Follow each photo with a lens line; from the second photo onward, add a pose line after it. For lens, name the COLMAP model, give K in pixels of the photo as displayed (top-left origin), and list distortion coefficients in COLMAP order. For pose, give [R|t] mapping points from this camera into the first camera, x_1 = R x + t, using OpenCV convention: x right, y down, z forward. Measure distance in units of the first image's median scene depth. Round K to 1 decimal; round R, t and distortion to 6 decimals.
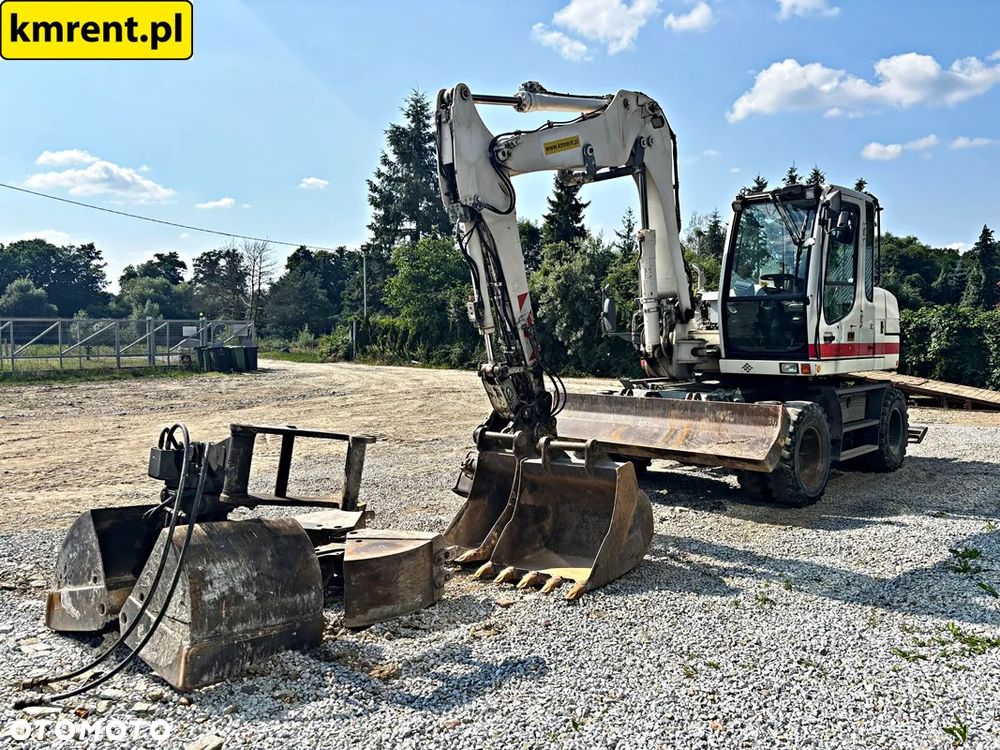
lens RADIAL K [[762.8, 0, 499.9], [0, 762.8, 379.1], [0, 0, 1]] dist [0.029504, -0.011343]
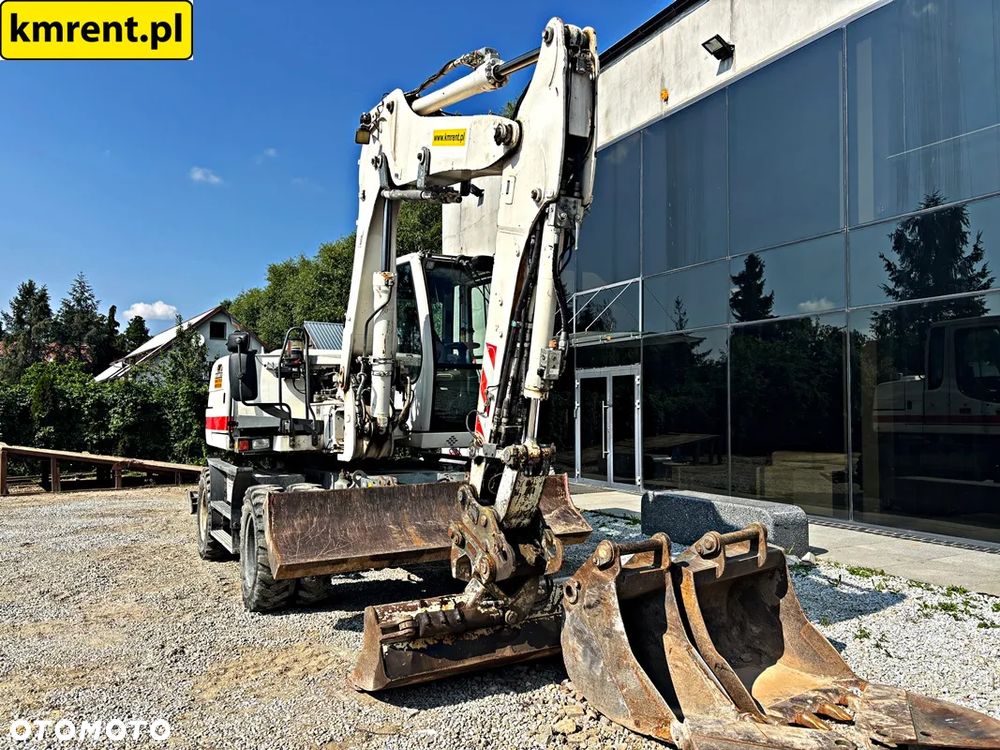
lens RADIAL K [[755.2, 0, 509.2], [0, 755.2, 379.0], [0, 0, 1]] dist [0.043608, -0.055061]
pose [[0.293801, 0.036339, 0.955176, -0.510665], [0.061781, 0.996466, -0.056912, -0.032413], [-0.953868, 0.075732, 0.290517, 0.655828]]
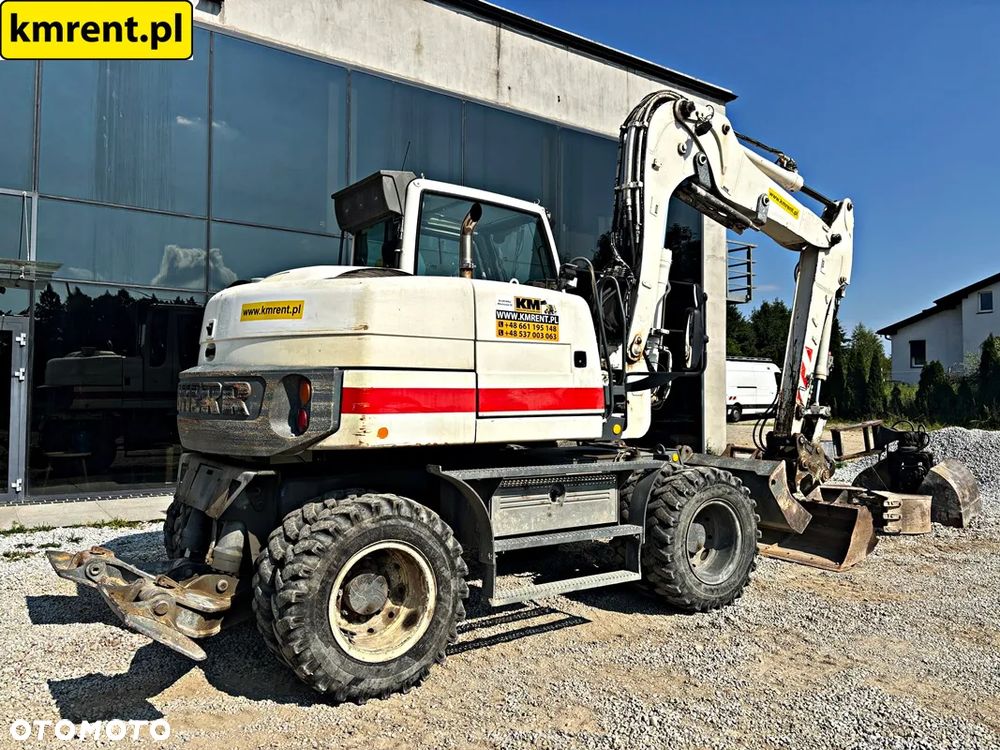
lens RADIAL K [[752.4, 0, 493.3], [0, 752.4, 369.1], [0, 0, 1]] dist [0.044872, -0.058134]
pose [[-0.981439, -0.003061, 0.191752, 0.210167], [0.002713, 0.999551, 0.029840, -0.092116], [-0.191757, 0.029806, -0.980990, 1.818190]]
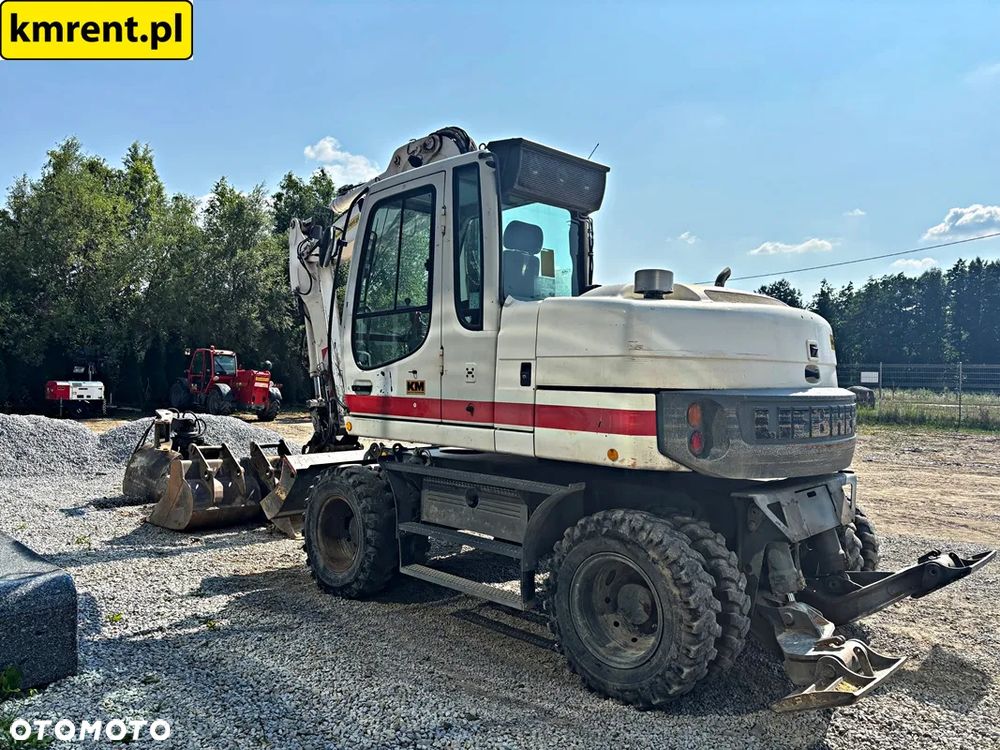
lens RADIAL K [[756.8, 0, 494.4], [0, 756.8, 370.2], [0, 0, 1]] dist [0.052048, -0.062297]
pose [[-0.023603, -0.004580, -0.999711, 1.101245], [-0.070320, 0.997520, -0.002910, -0.072954], [0.997245, 0.070231, -0.023867, 1.077685]]
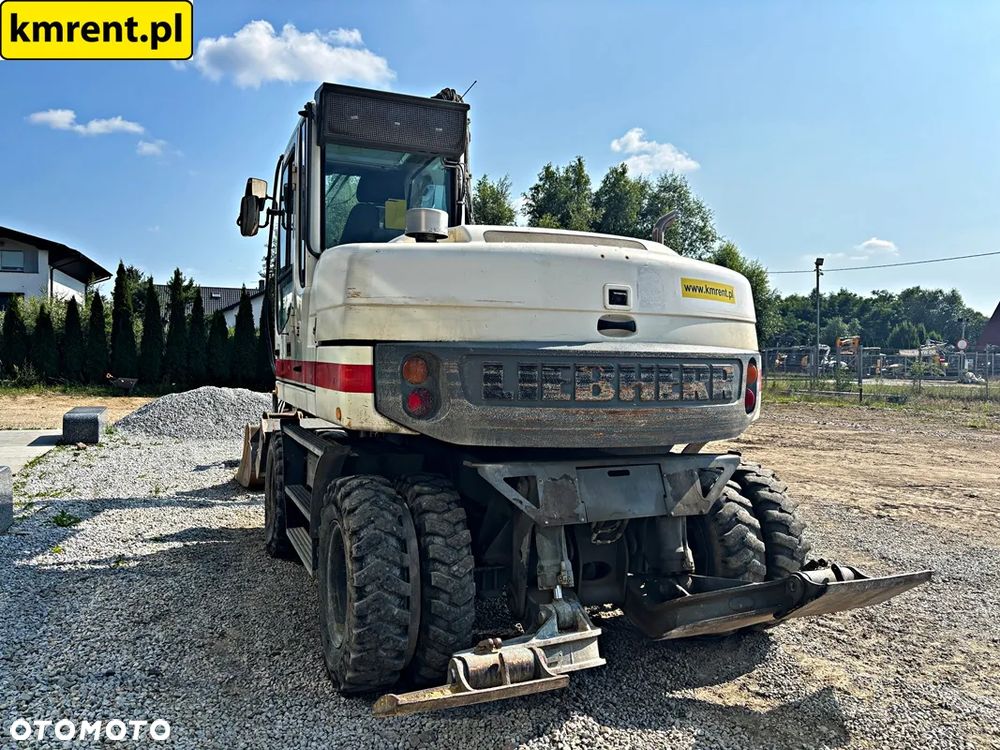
lens RADIAL K [[757.3, 0, 501.6], [0, 757.3, 372.2], [0, 0, 1]] dist [0.057739, -0.070212]
pose [[-0.401987, 0.010580, -0.915584, 0.977321], [-0.066589, 0.996948, 0.040756, -0.074350], [0.913221, 0.077352, -0.400056, 1.421712]]
